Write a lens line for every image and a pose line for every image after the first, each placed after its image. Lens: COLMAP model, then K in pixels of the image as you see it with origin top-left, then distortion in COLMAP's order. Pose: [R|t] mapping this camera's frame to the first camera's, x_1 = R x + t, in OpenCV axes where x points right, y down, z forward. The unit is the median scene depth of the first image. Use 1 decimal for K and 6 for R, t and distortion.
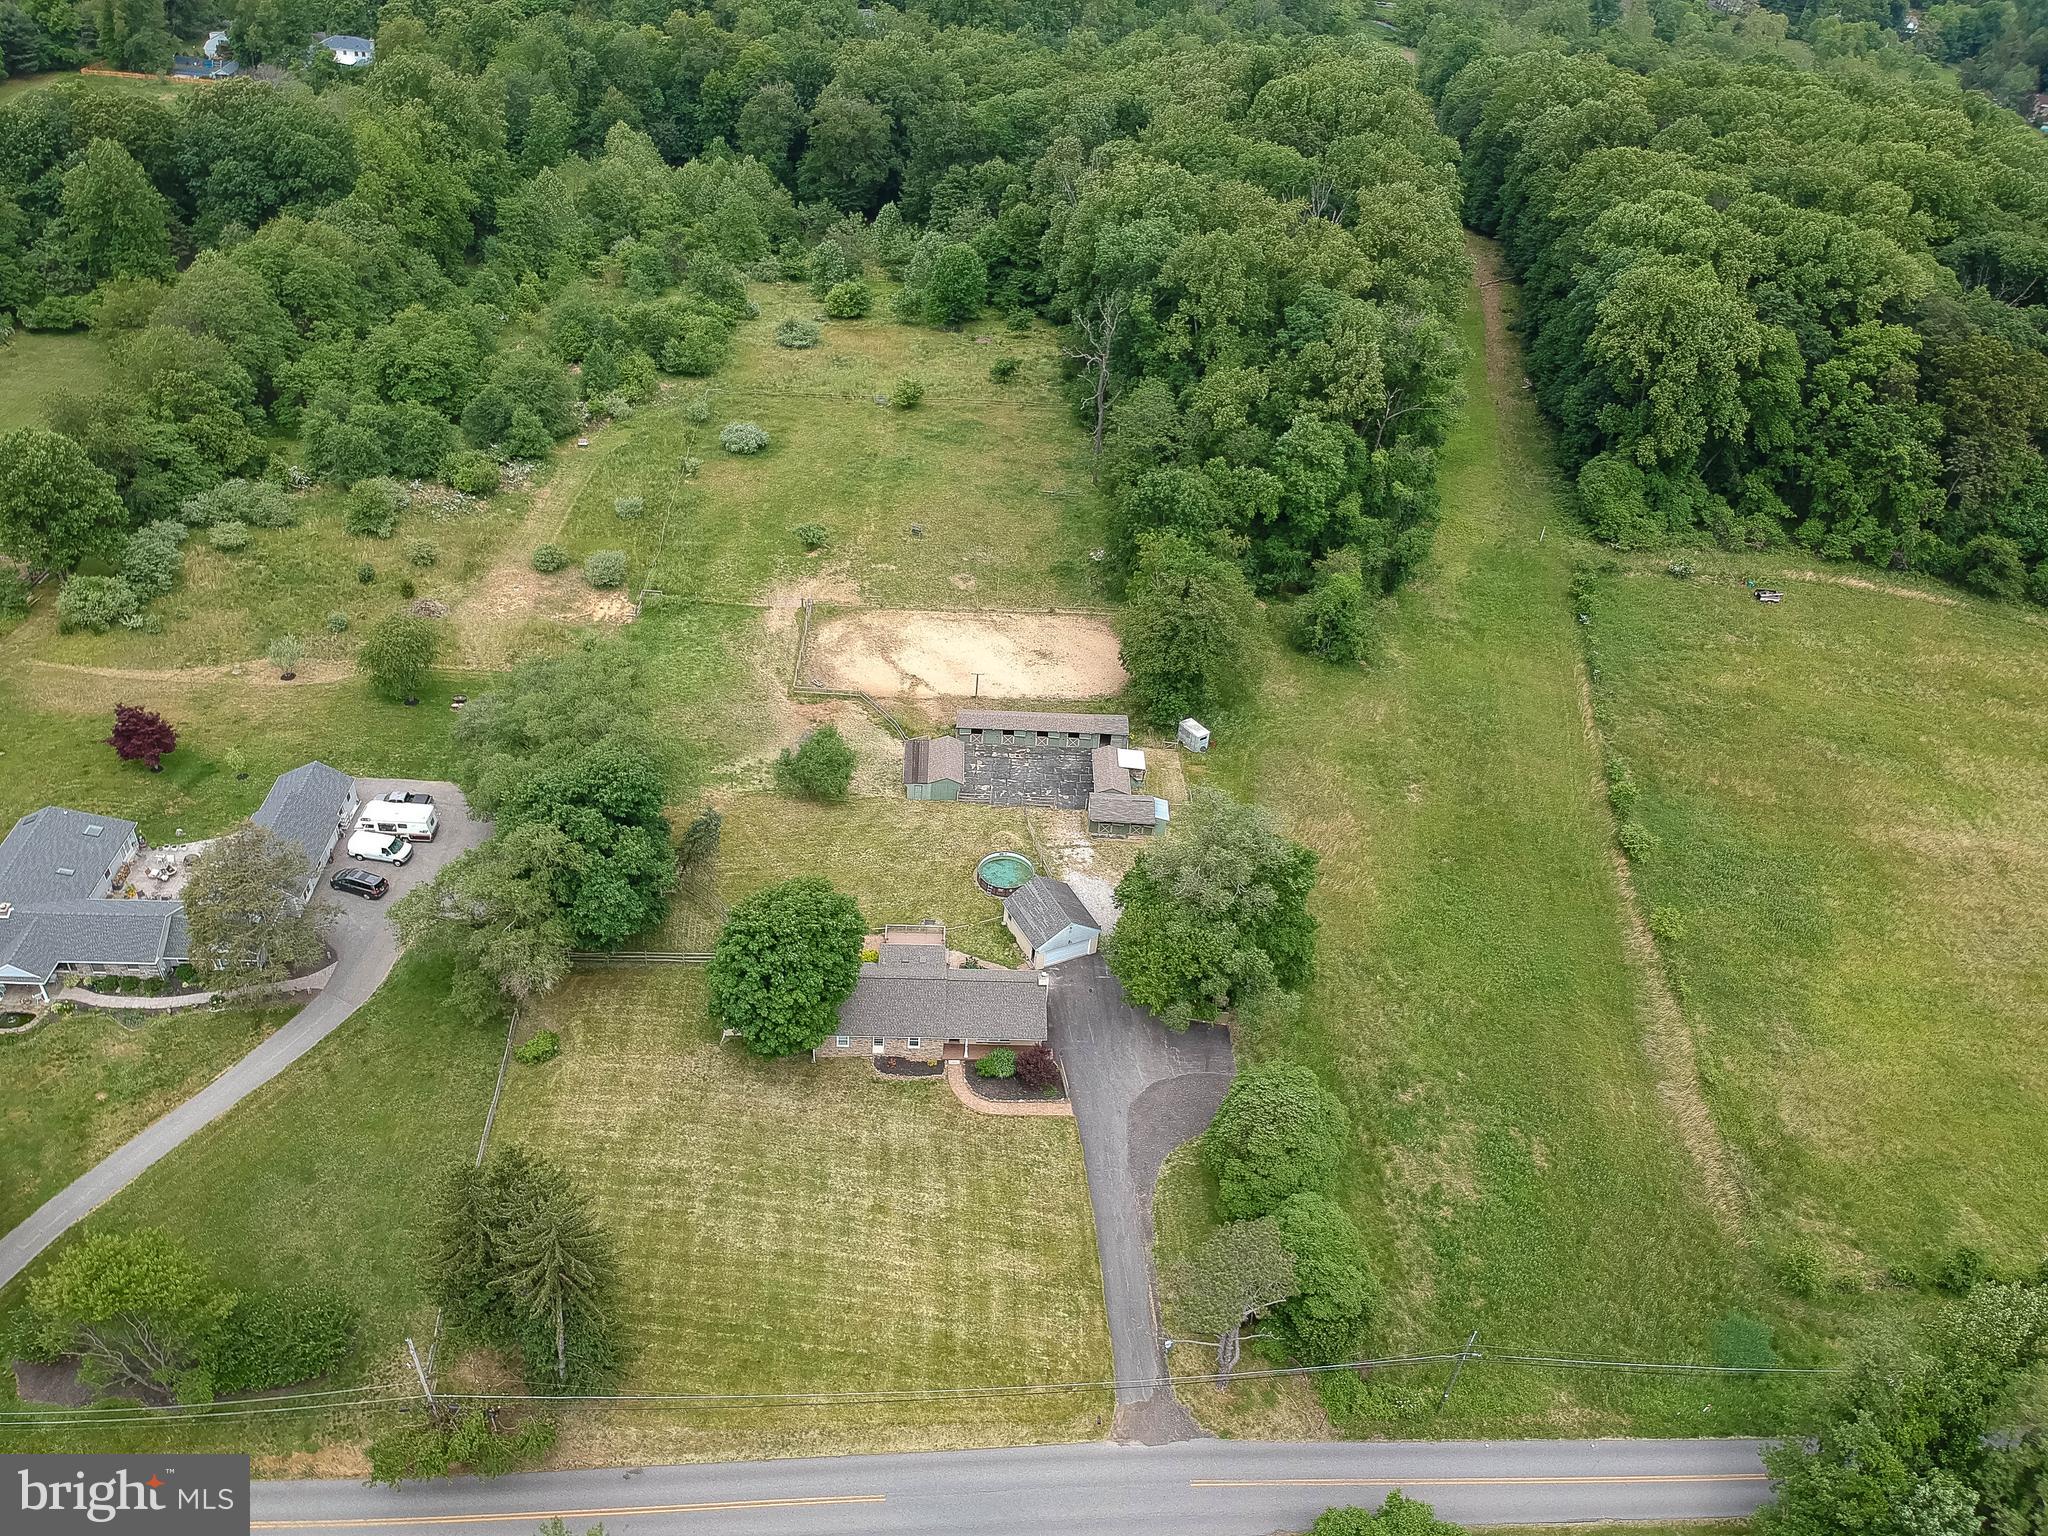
lens RADIAL K [[1496.0, 0, 1032.3], [0, 1496.0, 758.4], [0, 0, 1]] dist [0.135894, -0.272787]
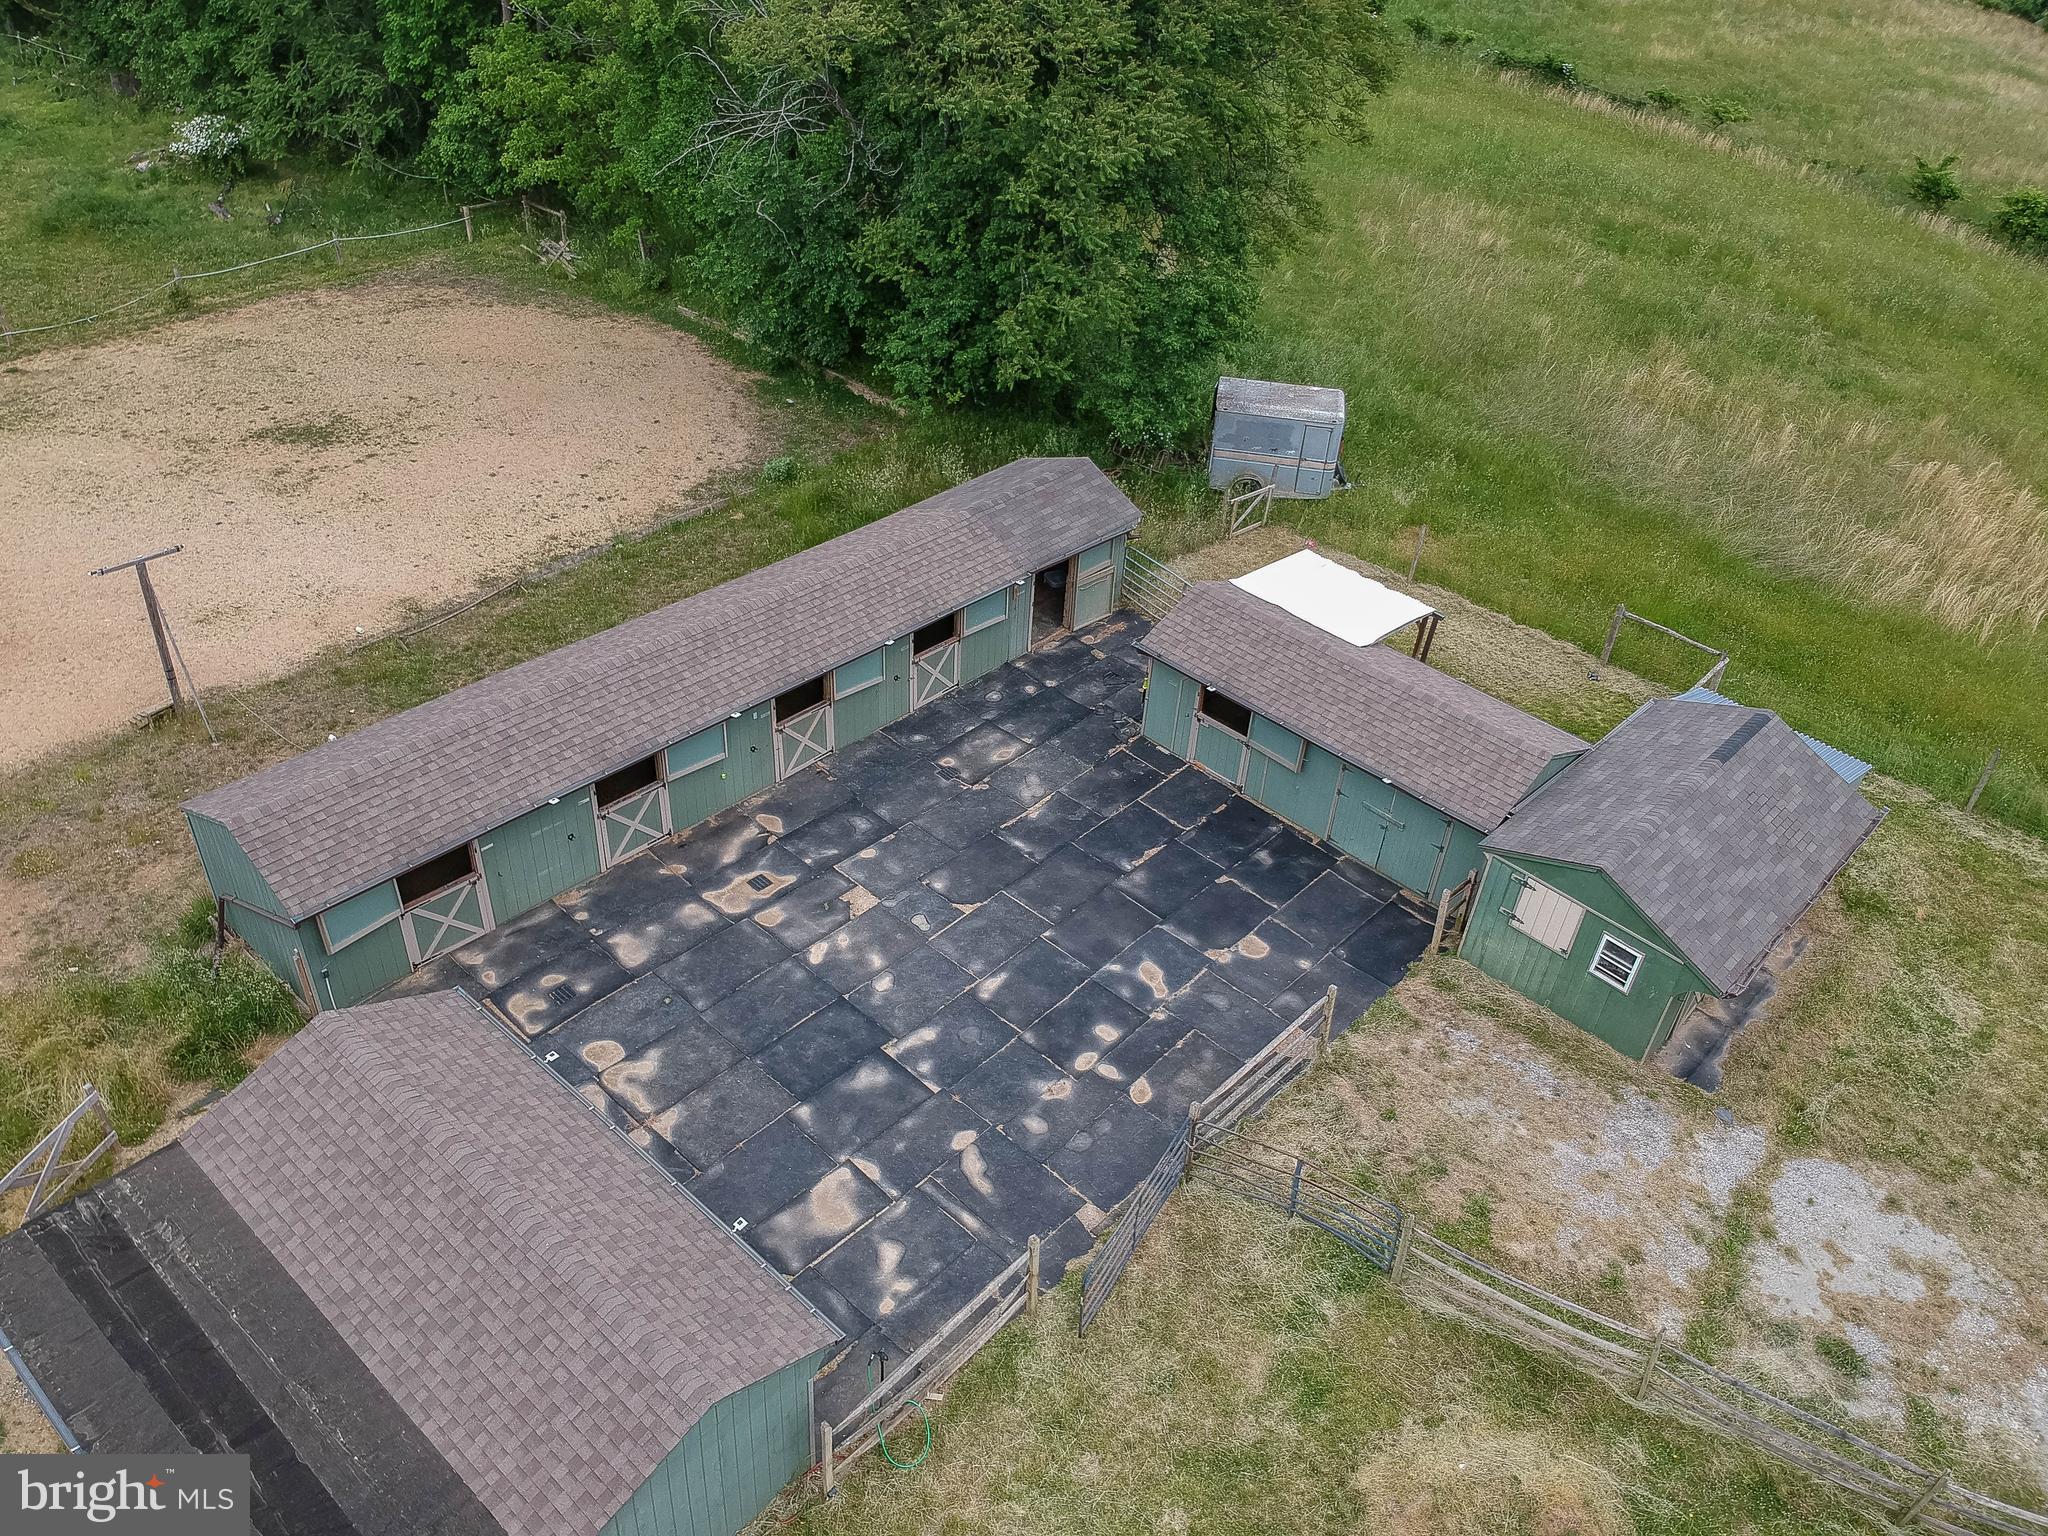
lens RADIAL K [[1599.4, 0, 1086.3], [0, 1599.4, 745.8], [0, 0, 1]] dist [0.108764, -0.201938]
pose [[0.685038, -0.443091, 0.578267, -0.088544], [0.406537, 0.891190, 0.201266, -0.039398], [-0.604525, 0.097212, 0.790632, 0.959623]]
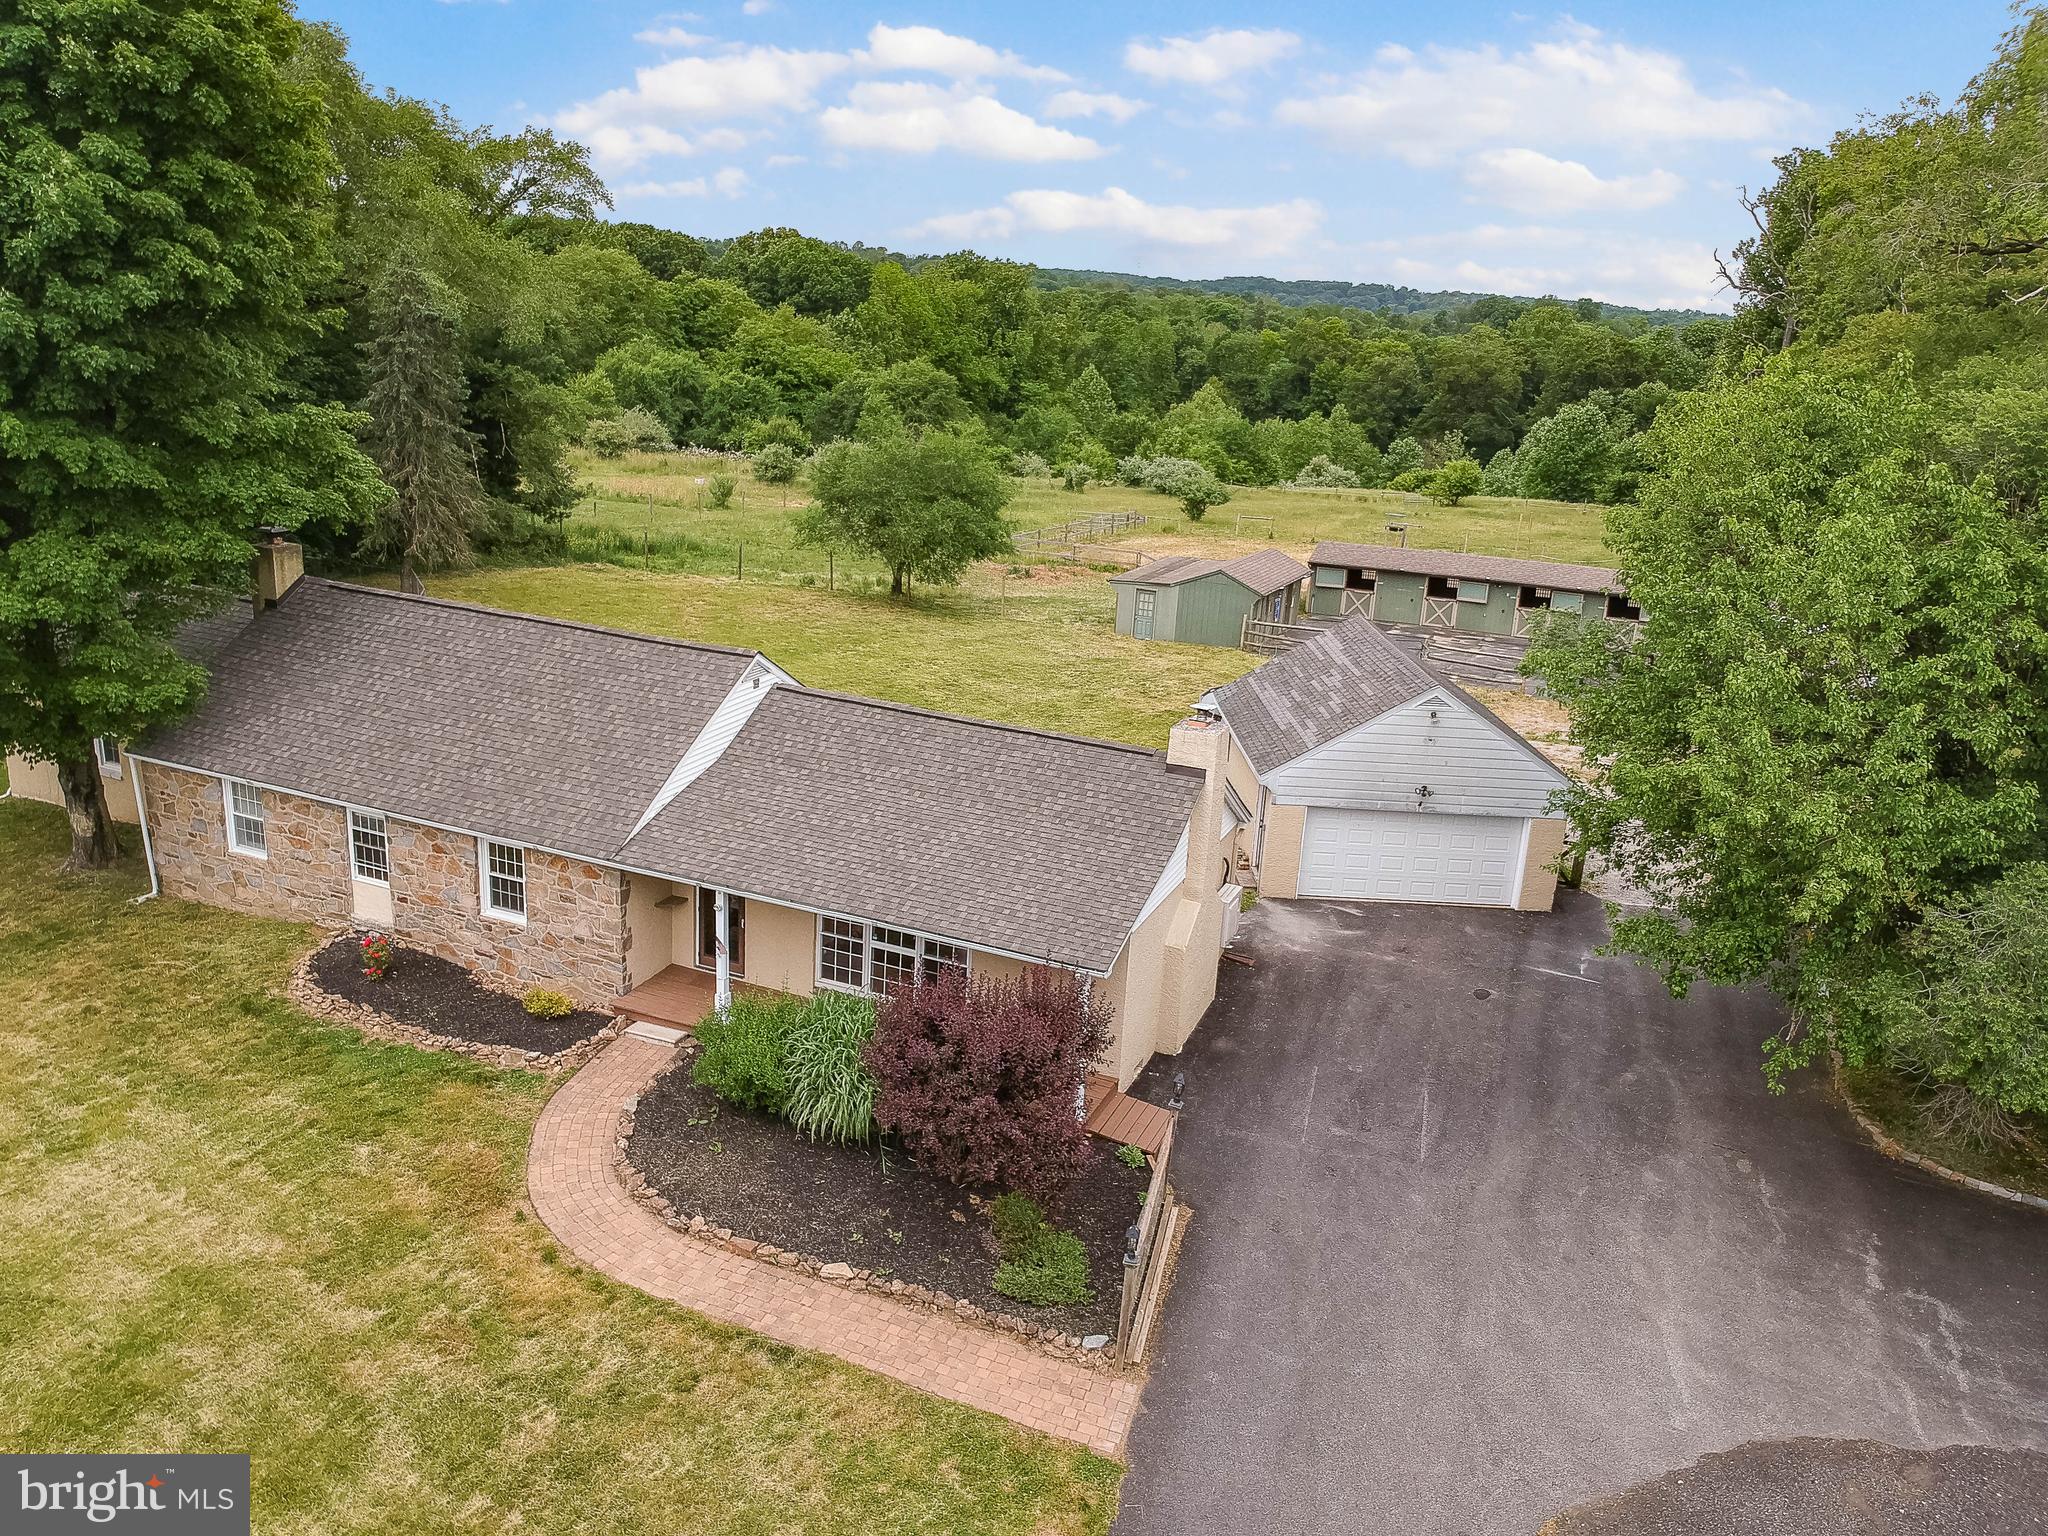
lens RADIAL K [[1514.5, 0, 1058.8], [0, 1514.5, 756.6], [0, 0, 1]] dist [0.106378, -0.197785]
pose [[0.911243, 0.103727, -0.398593, 0.062600], [-0.241997, 0.917940, -0.314363, 0.193285], [0.333277, 0.382919, 0.861568, 0.736097]]
